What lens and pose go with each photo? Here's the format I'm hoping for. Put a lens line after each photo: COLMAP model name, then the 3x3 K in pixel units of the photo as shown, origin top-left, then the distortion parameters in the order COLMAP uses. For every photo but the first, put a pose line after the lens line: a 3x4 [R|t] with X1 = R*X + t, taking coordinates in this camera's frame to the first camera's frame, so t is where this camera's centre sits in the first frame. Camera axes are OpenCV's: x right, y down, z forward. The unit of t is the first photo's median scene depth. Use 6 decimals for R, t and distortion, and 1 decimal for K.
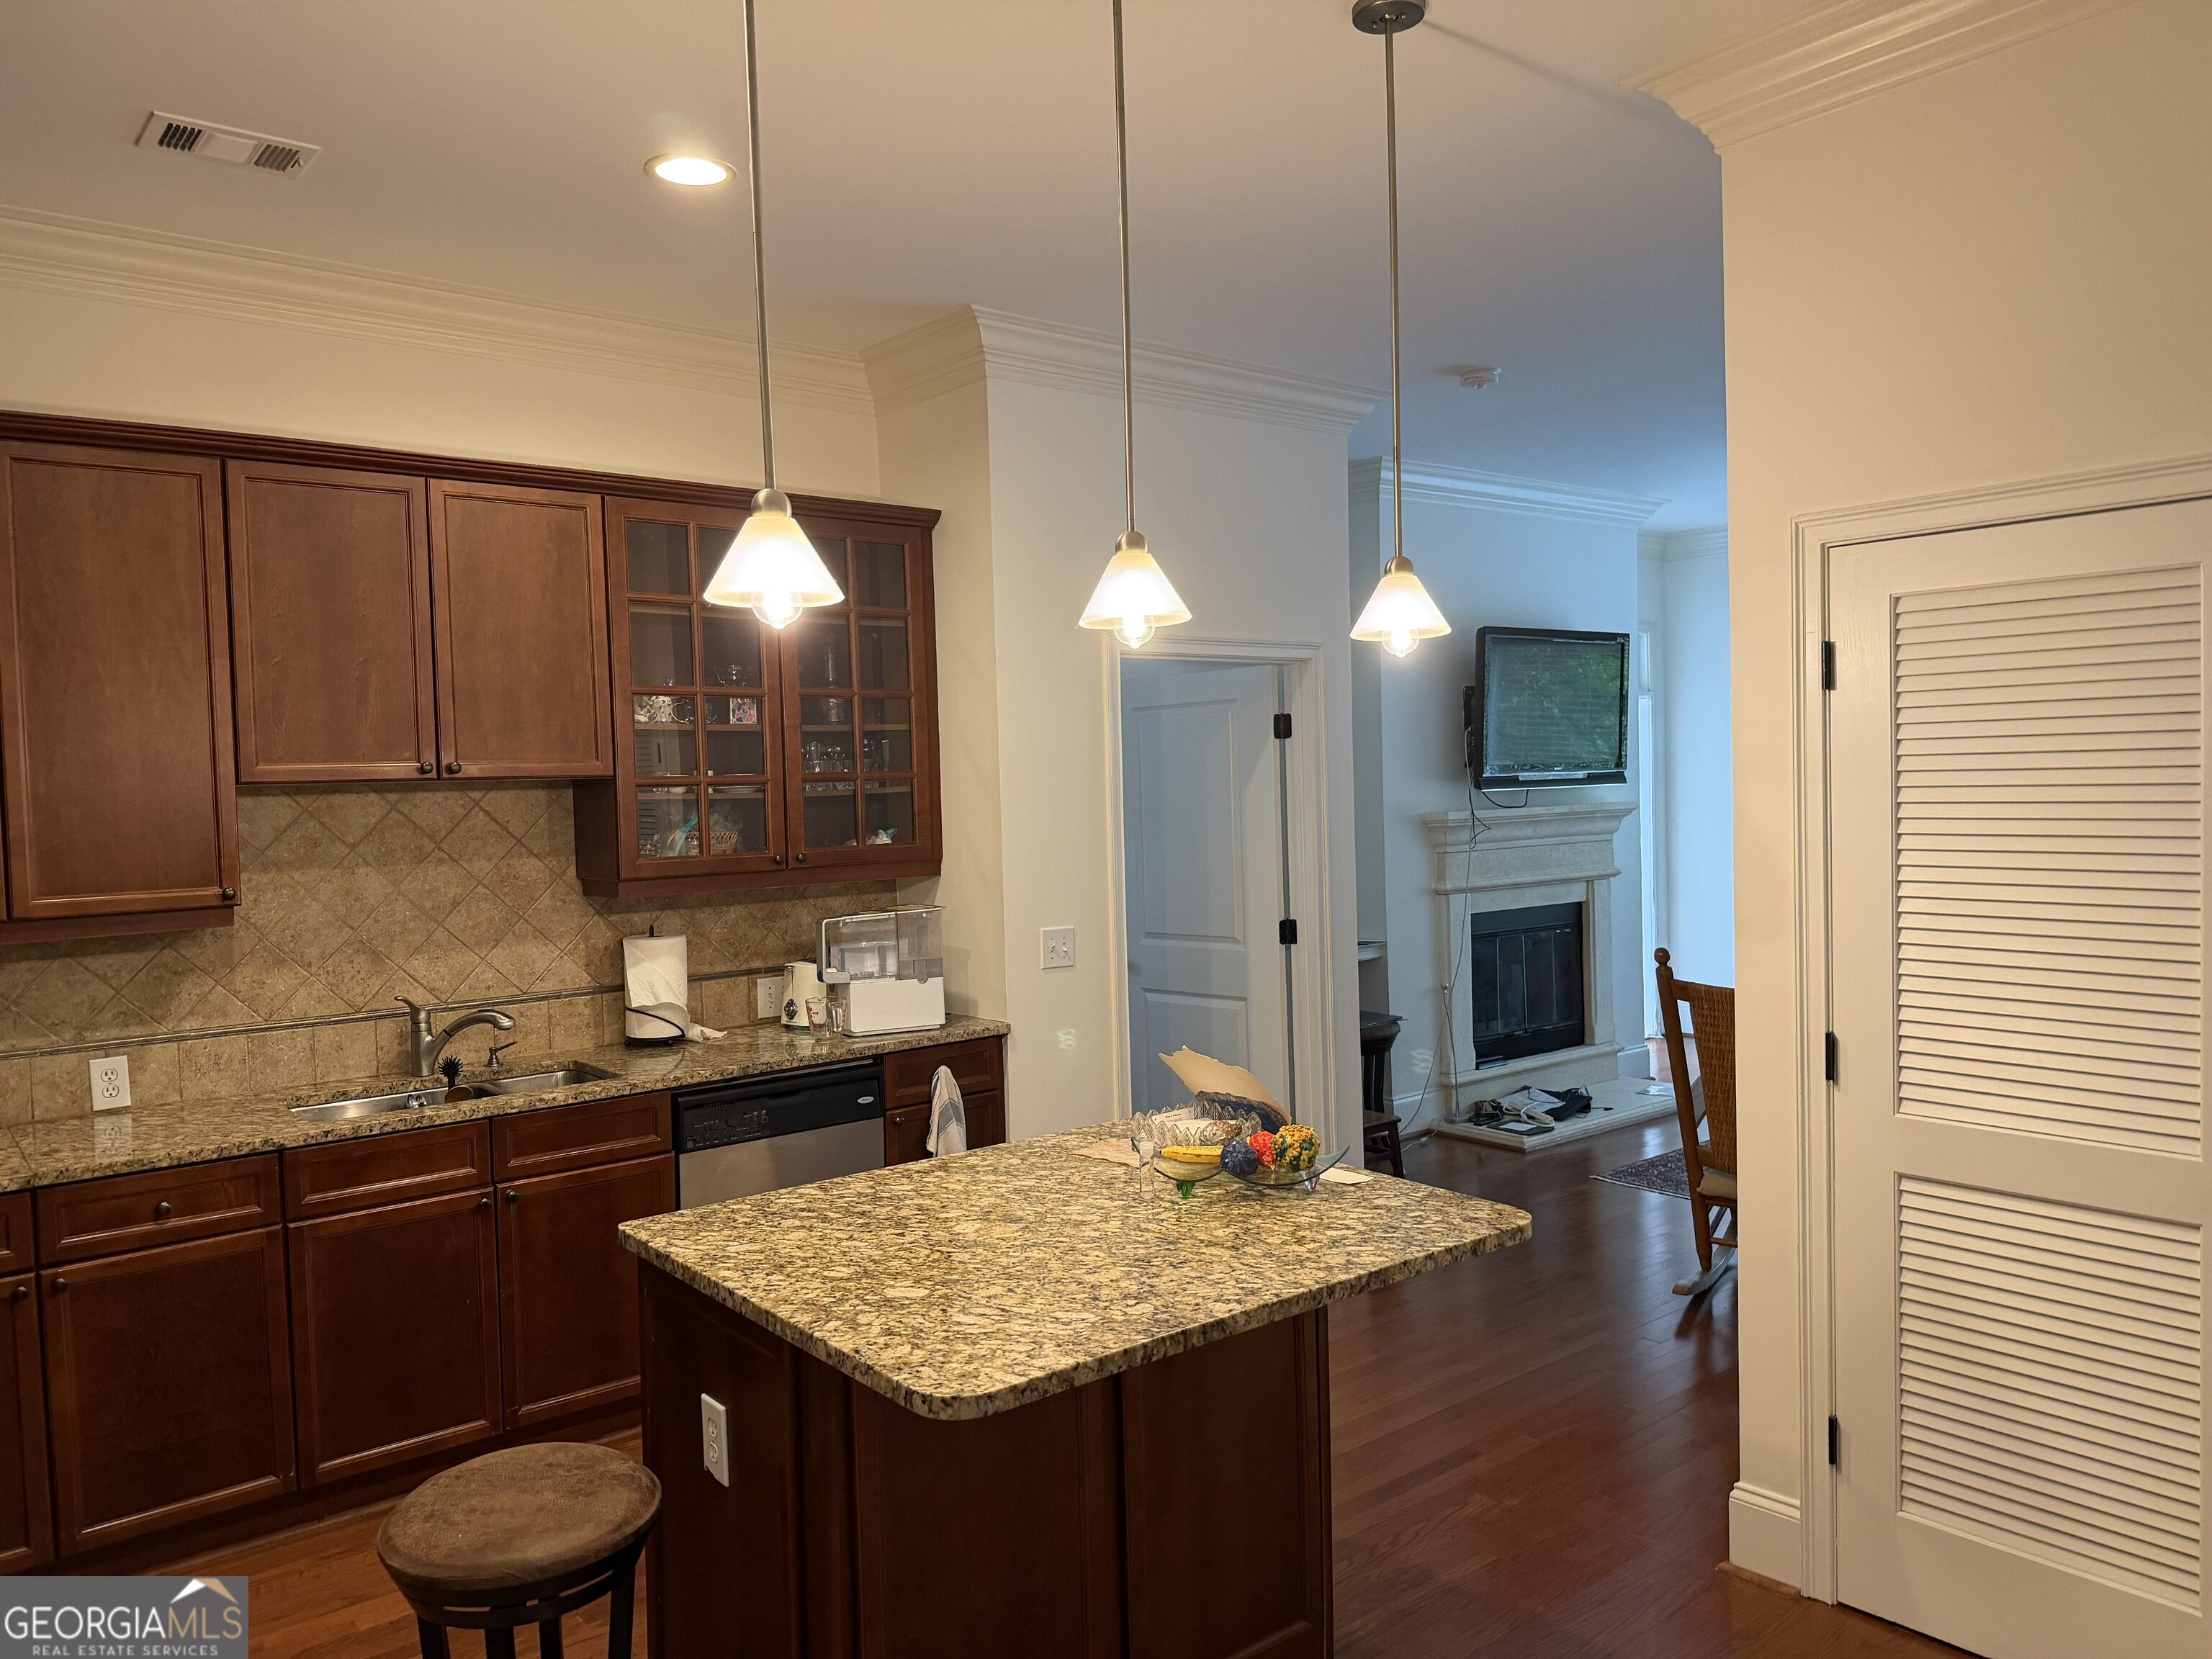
lens RADIAL K [[1571.8, 0, 1059.8], [0, 1571.8, 814.6], [0, 0, 1]] dist [0.047227, -0.060676]
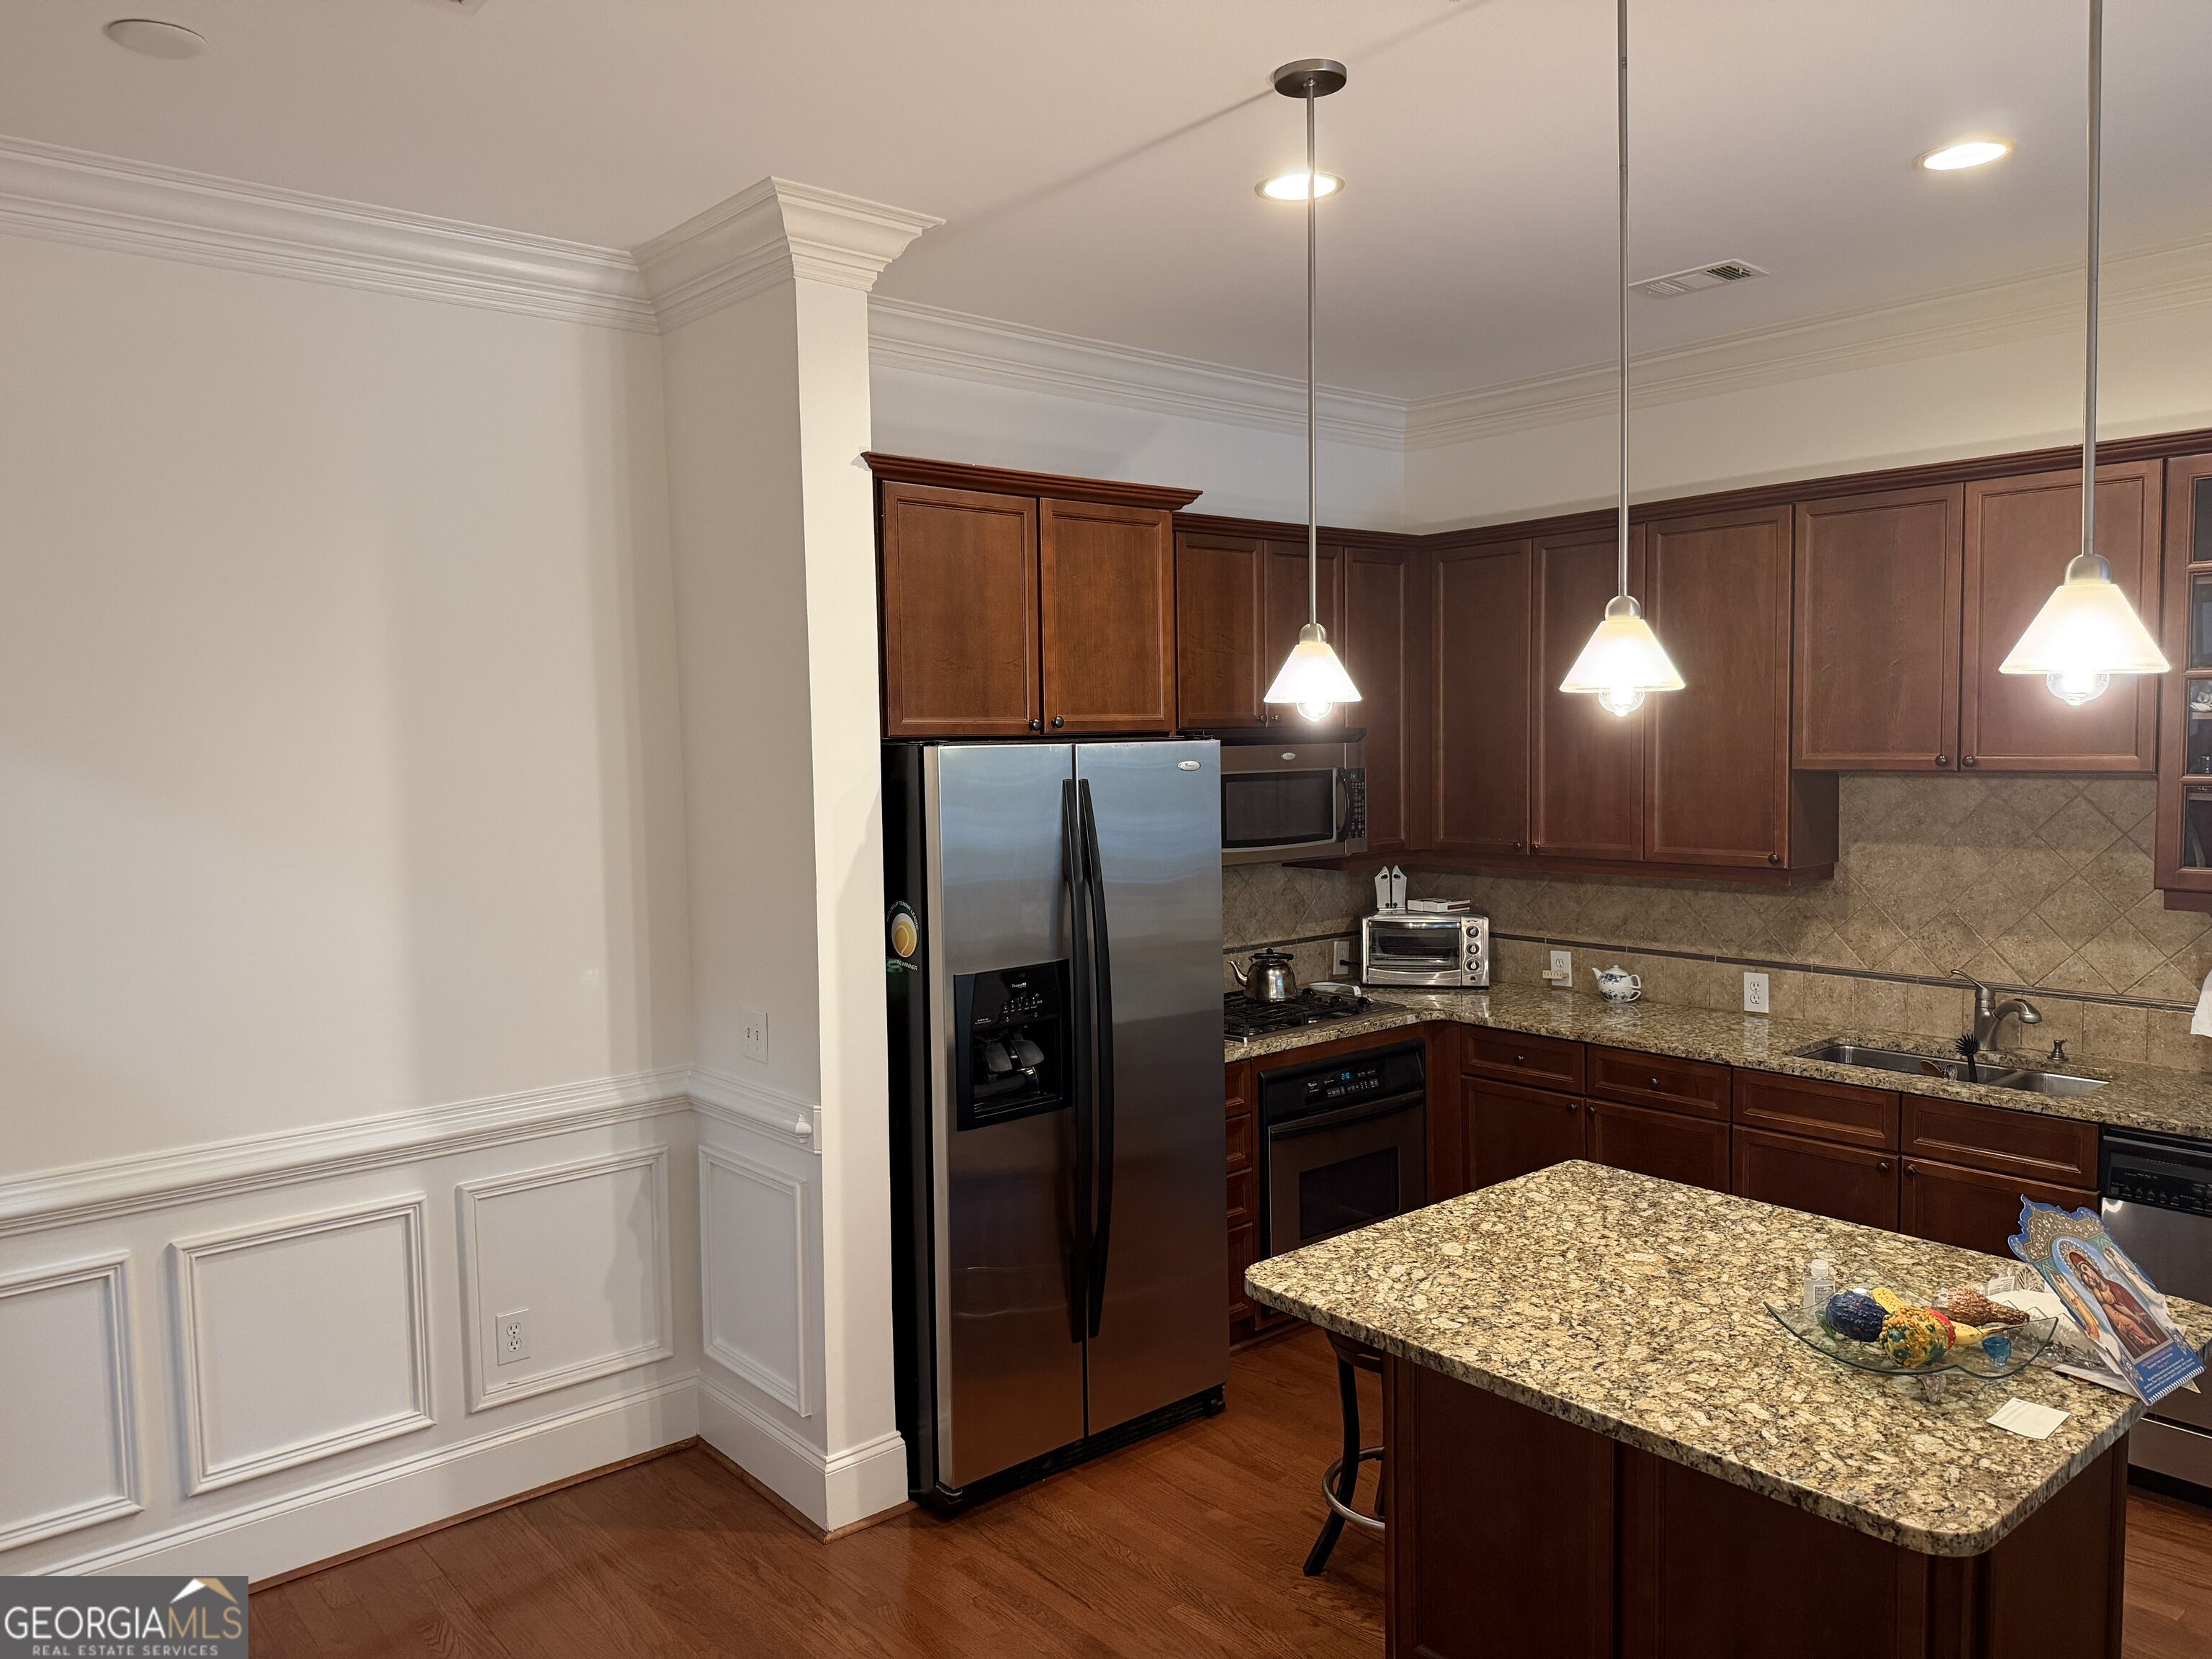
lens RADIAL K [[1571.8, 0, 1103.5], [0, 1571.8, 816.4], [0, 0, 1]] dist [0.047227, -0.060676]
pose [[0.022127, 0.083456, -0.996266, 0.893015], [0.002457, 0.996502, 0.083530, -0.113400], [0.999752, -0.004296, 0.021845, 0.567659]]
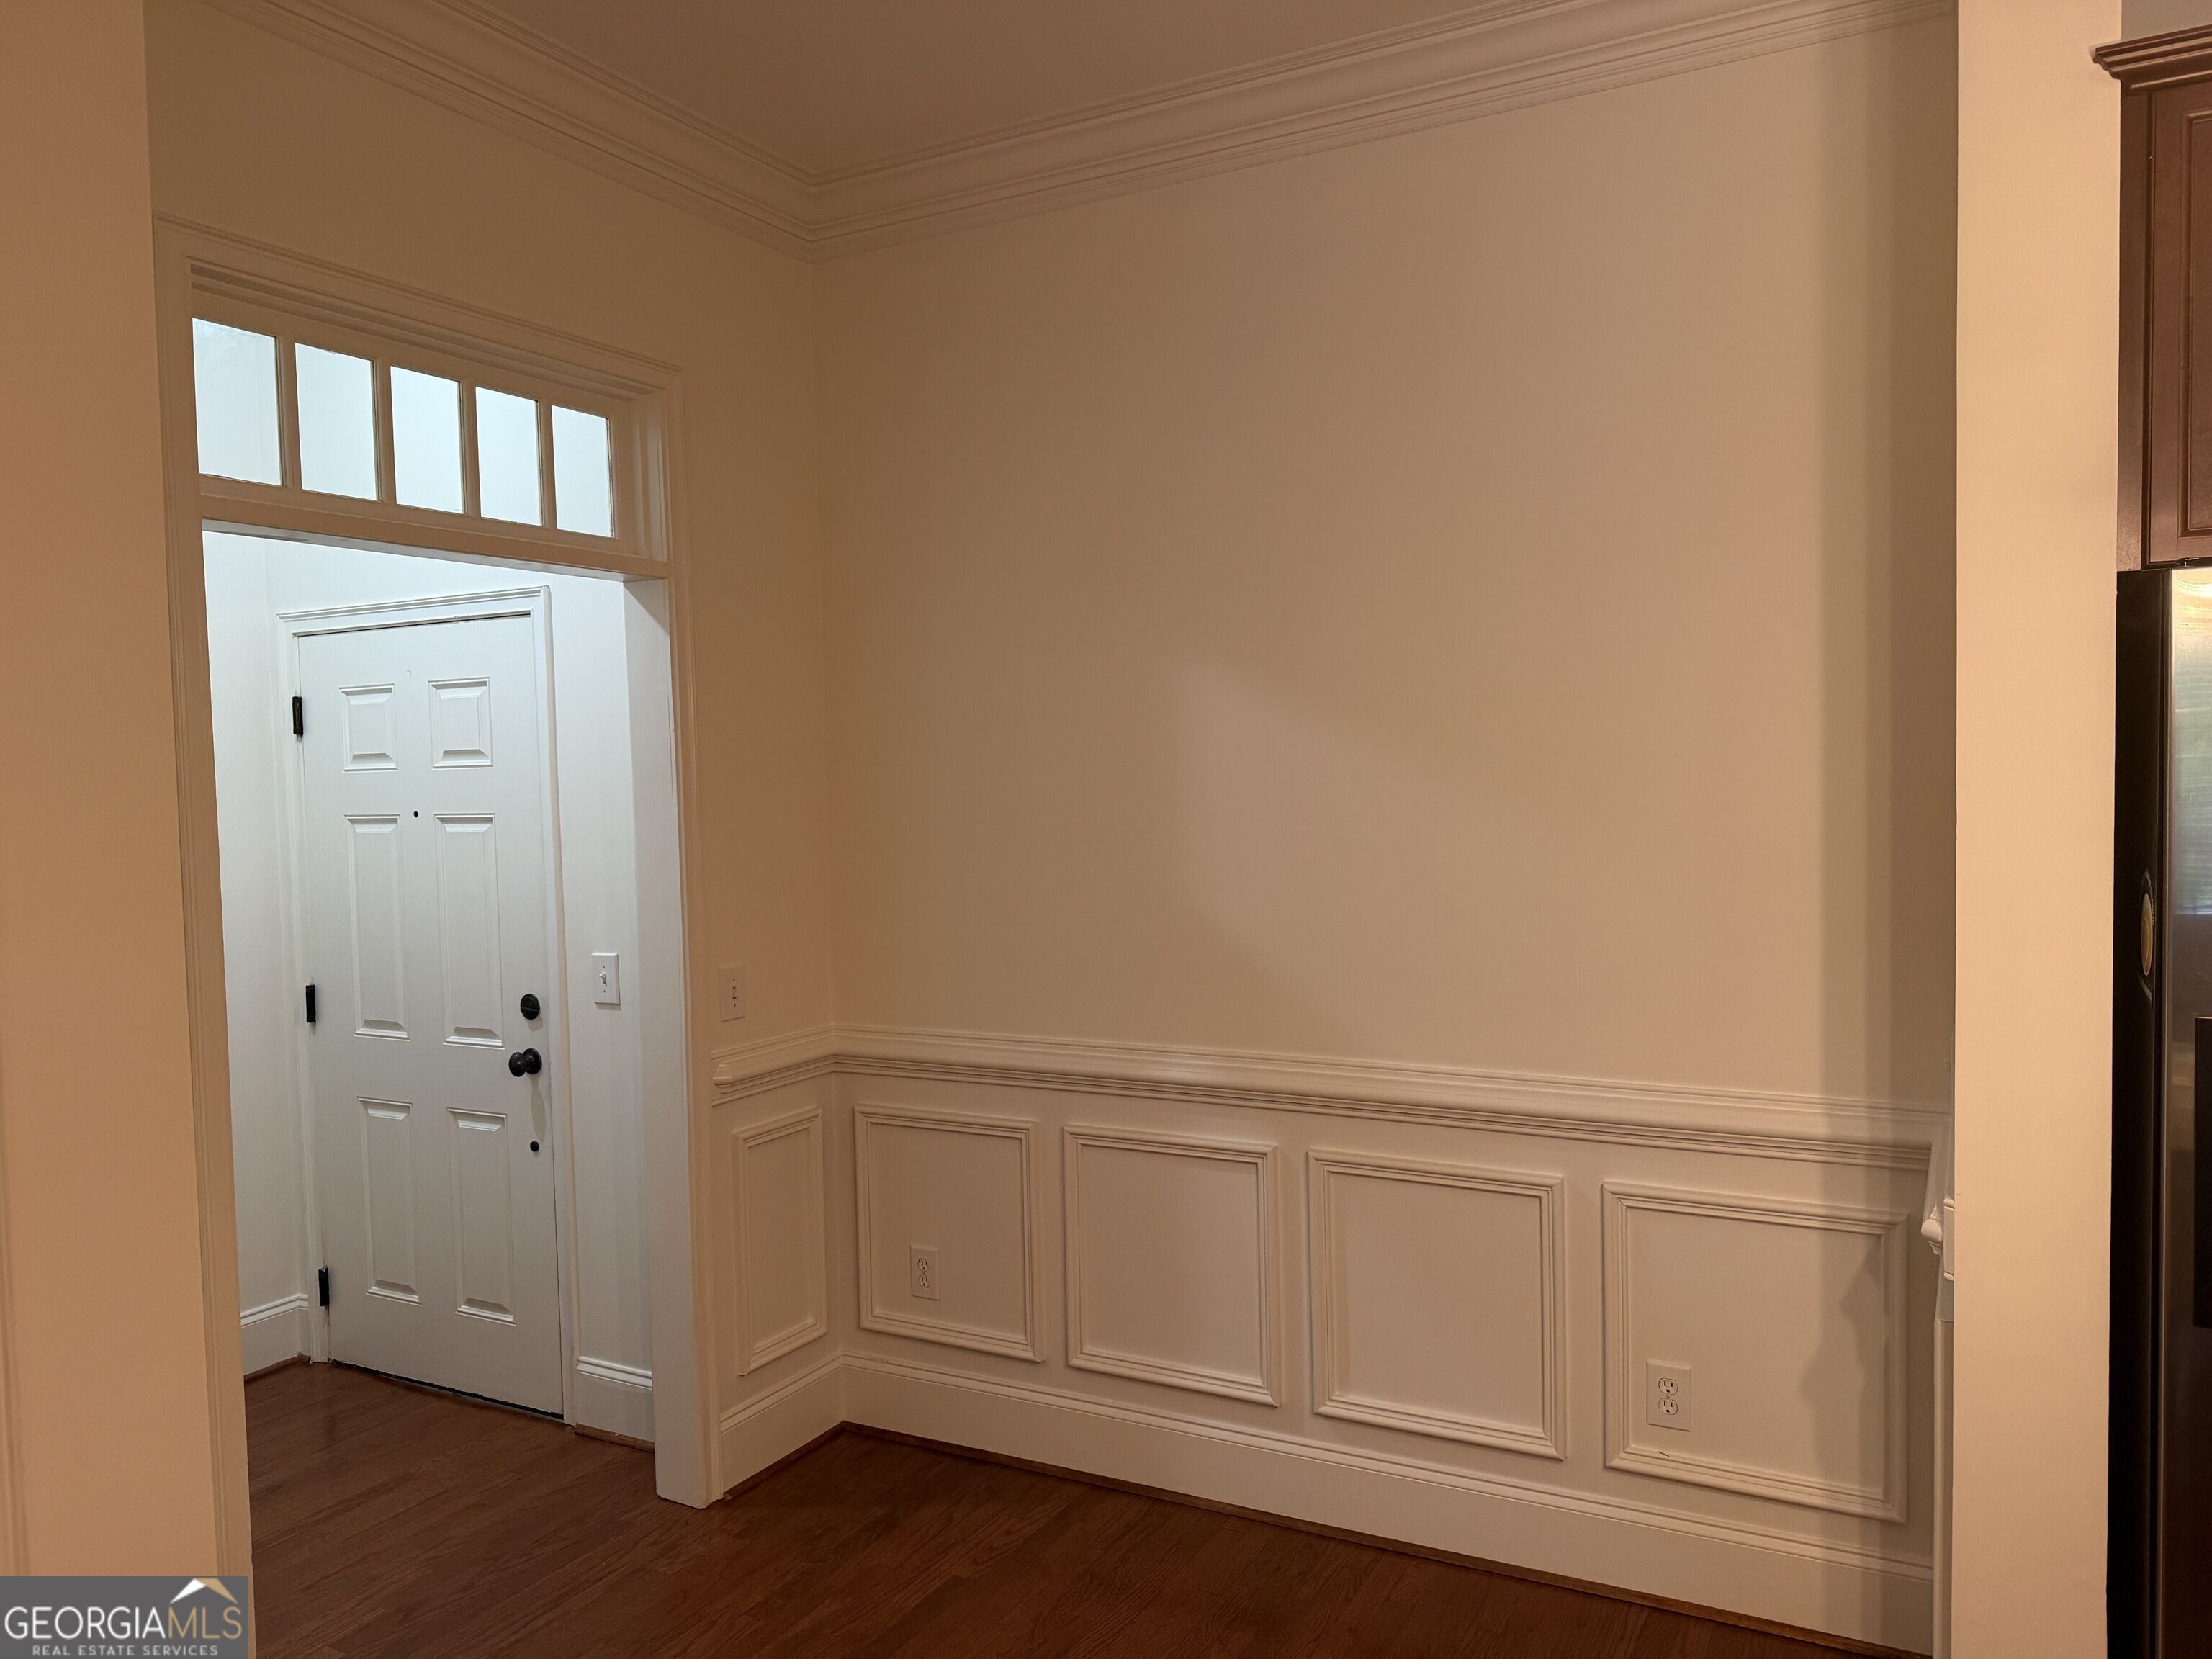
lens RADIAL K [[1571.8, 0, 1111.0], [0, 1571.8, 829.1], [0, 0, 1]] dist [0.047227, -0.060676]
pose [[-0.919373, 0.067225, -0.387600, 0.281993], [0.040437, 0.996221, 0.076867, -0.027222], [0.391302, 0.054996, -0.918618, 0.897488]]
